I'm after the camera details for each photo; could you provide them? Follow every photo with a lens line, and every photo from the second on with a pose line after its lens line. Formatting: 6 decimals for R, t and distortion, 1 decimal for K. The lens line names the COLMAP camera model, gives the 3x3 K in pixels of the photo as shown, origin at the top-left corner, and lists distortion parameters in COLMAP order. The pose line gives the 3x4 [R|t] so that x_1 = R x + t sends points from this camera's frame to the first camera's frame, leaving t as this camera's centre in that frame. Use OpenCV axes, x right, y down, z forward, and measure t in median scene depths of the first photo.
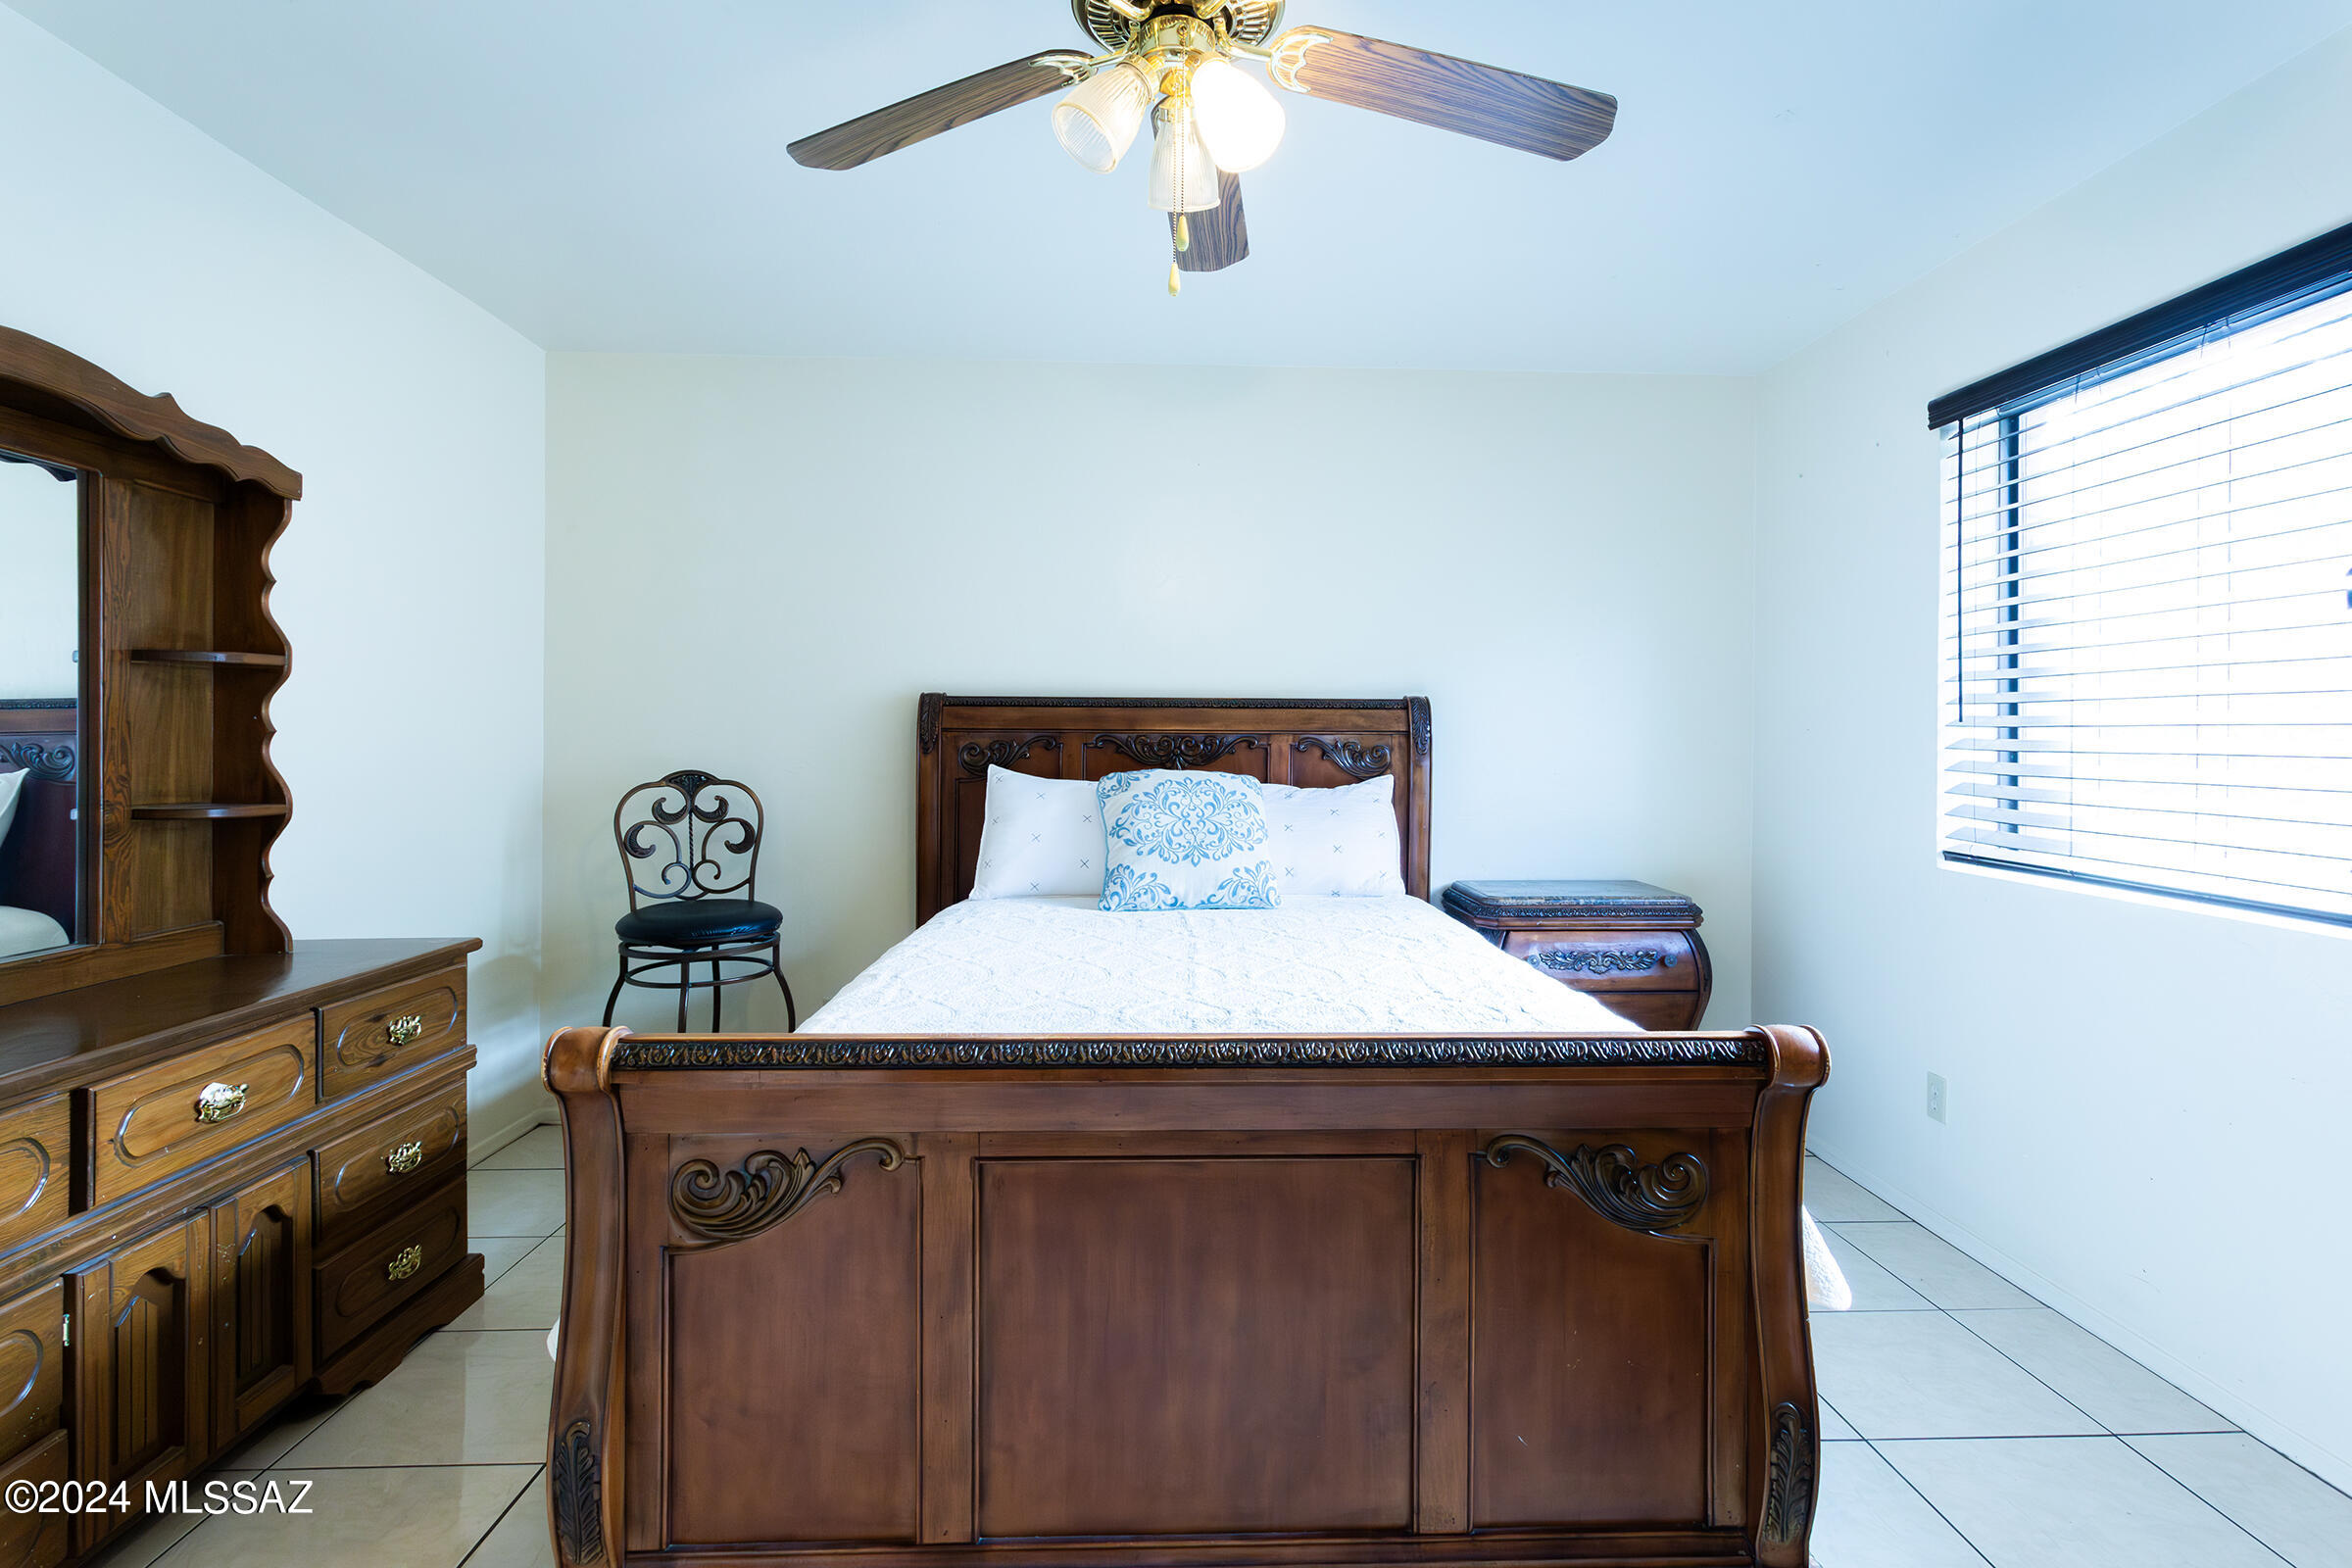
lens RADIAL K [[1177.6, 0, 1182.7], [0, 1177.6, 735.7], [0, 0, 1]] dist [0.000116, 0.001516]
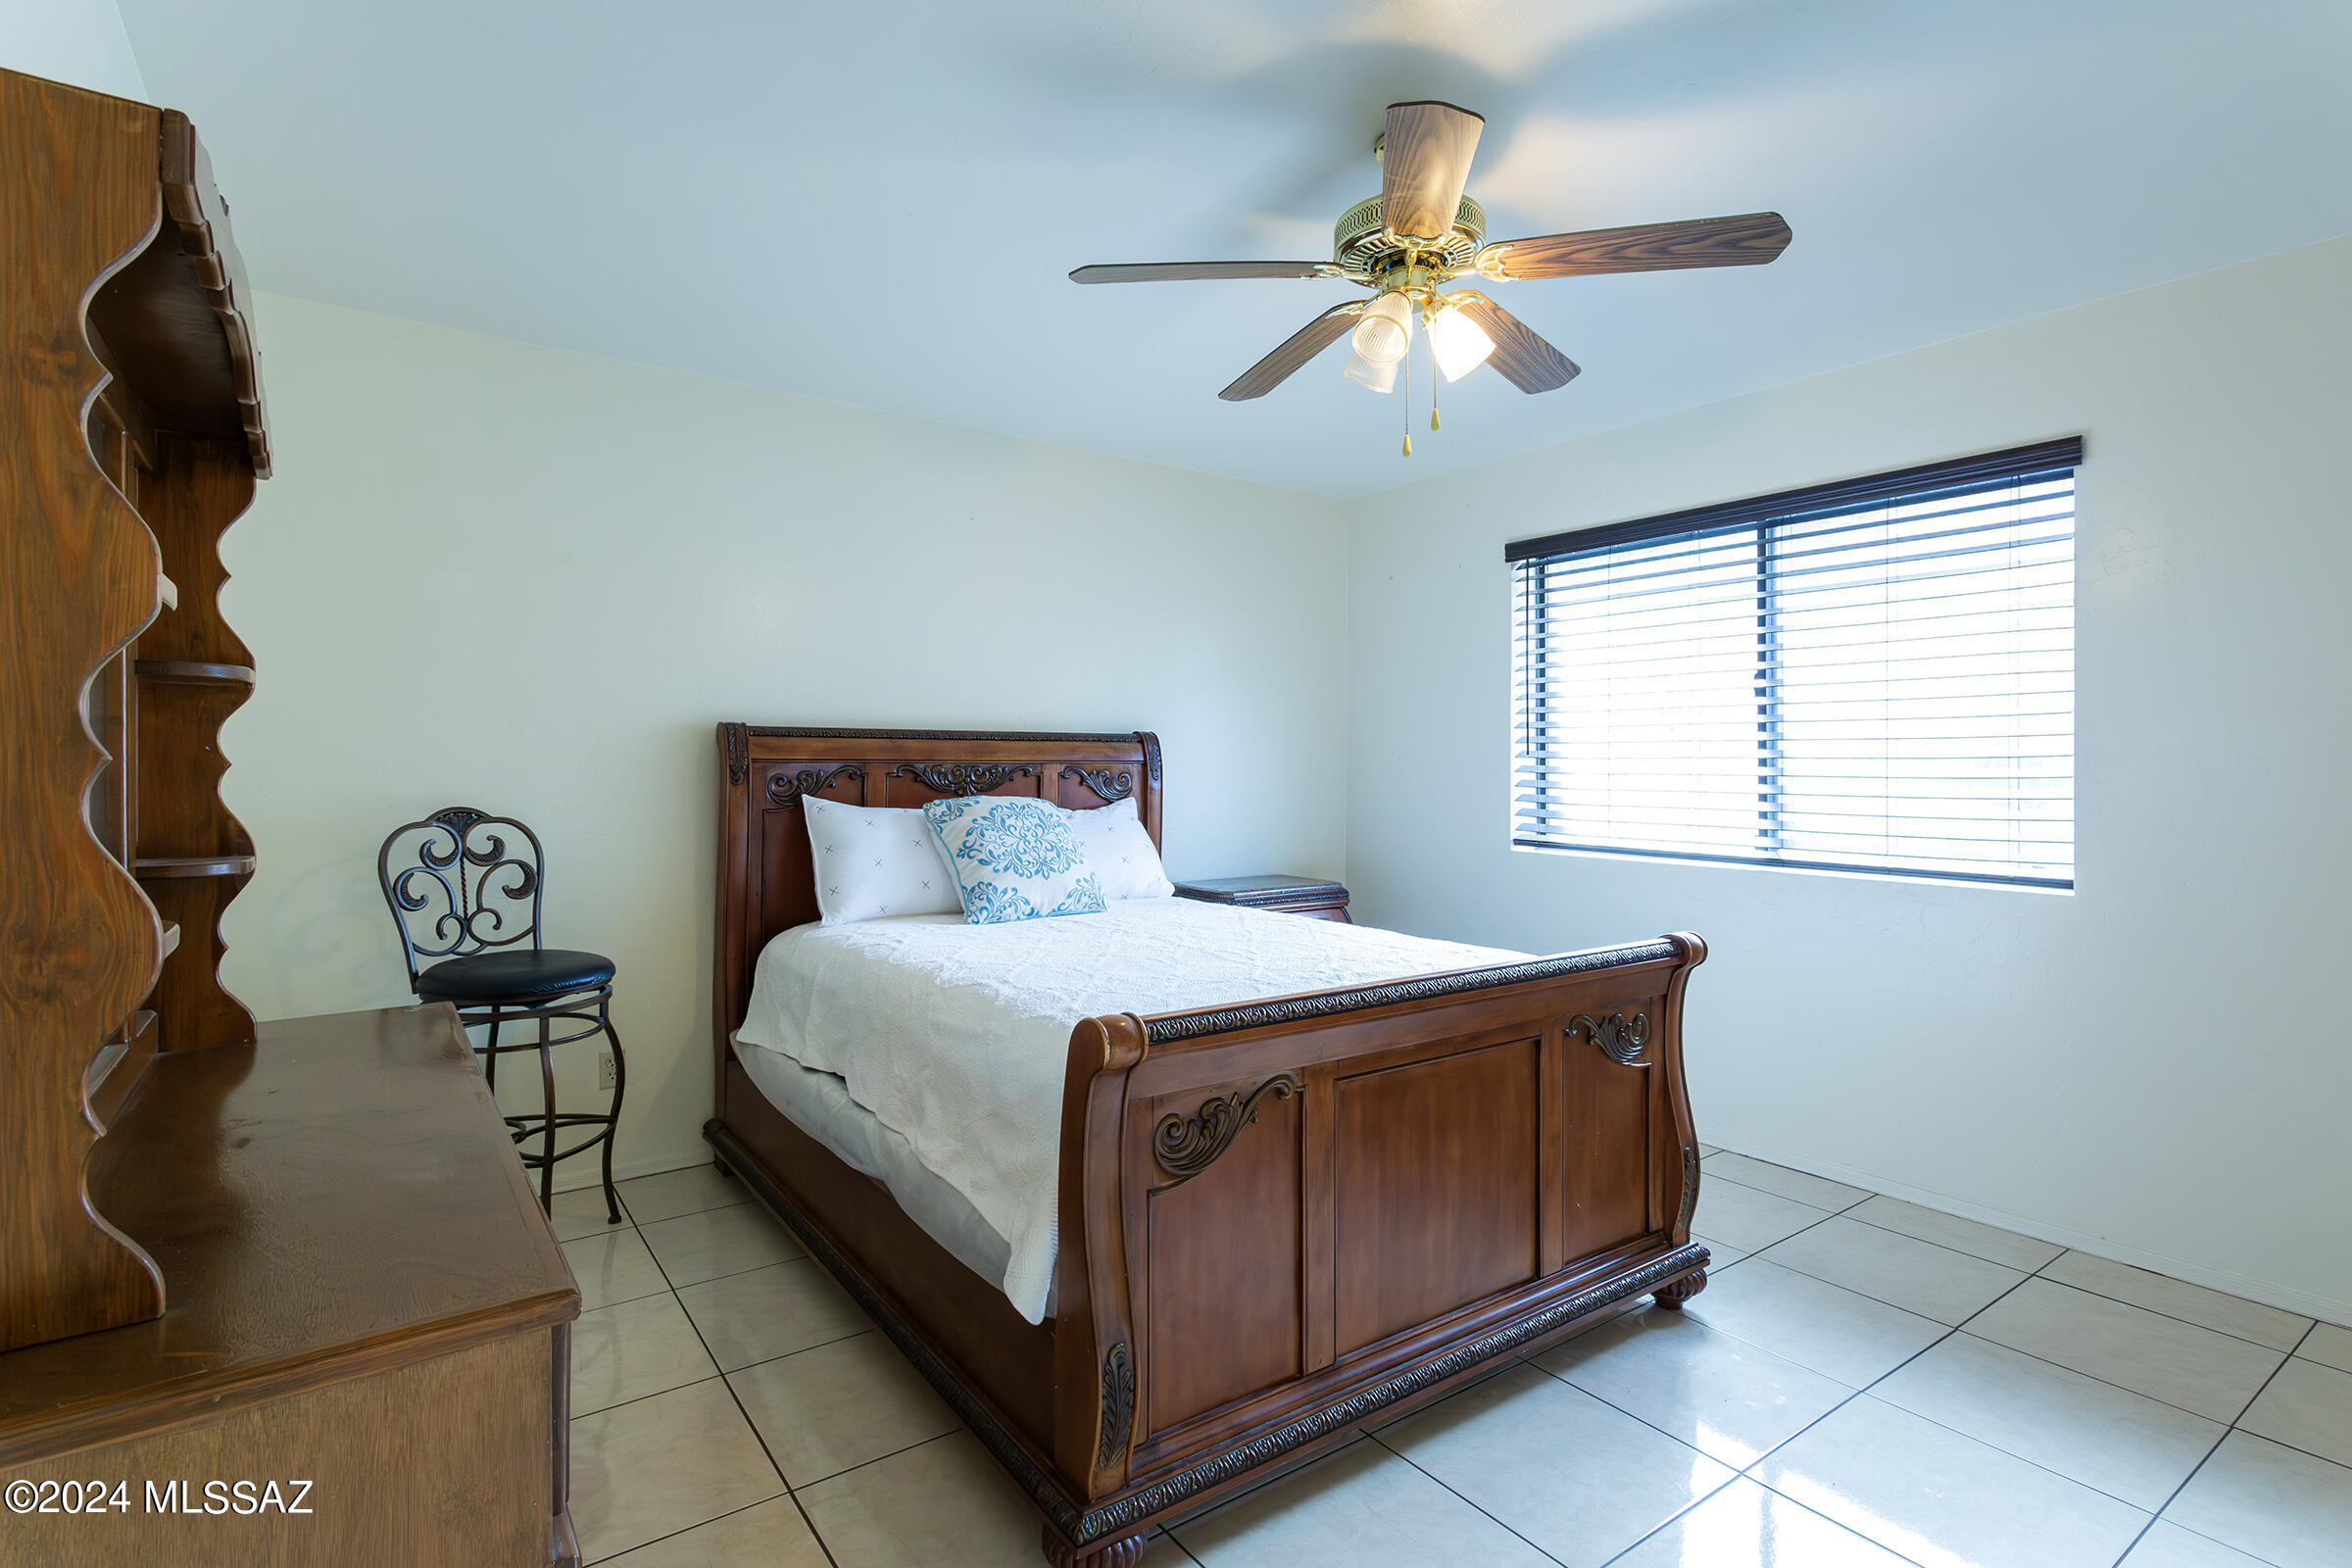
lens RADIAL K [[1177.6, 0, 1139.1], [0, 1177.6, 759.8], [0, 0, 1]] dist [0.000116, 0.001516]
pose [[0.830966, -0.001112, 0.556322, -0.505438], [0.001732, 0.999998, -0.000588, -0.004265], [-0.556320, 0.001452, 0.830967, -0.000919]]
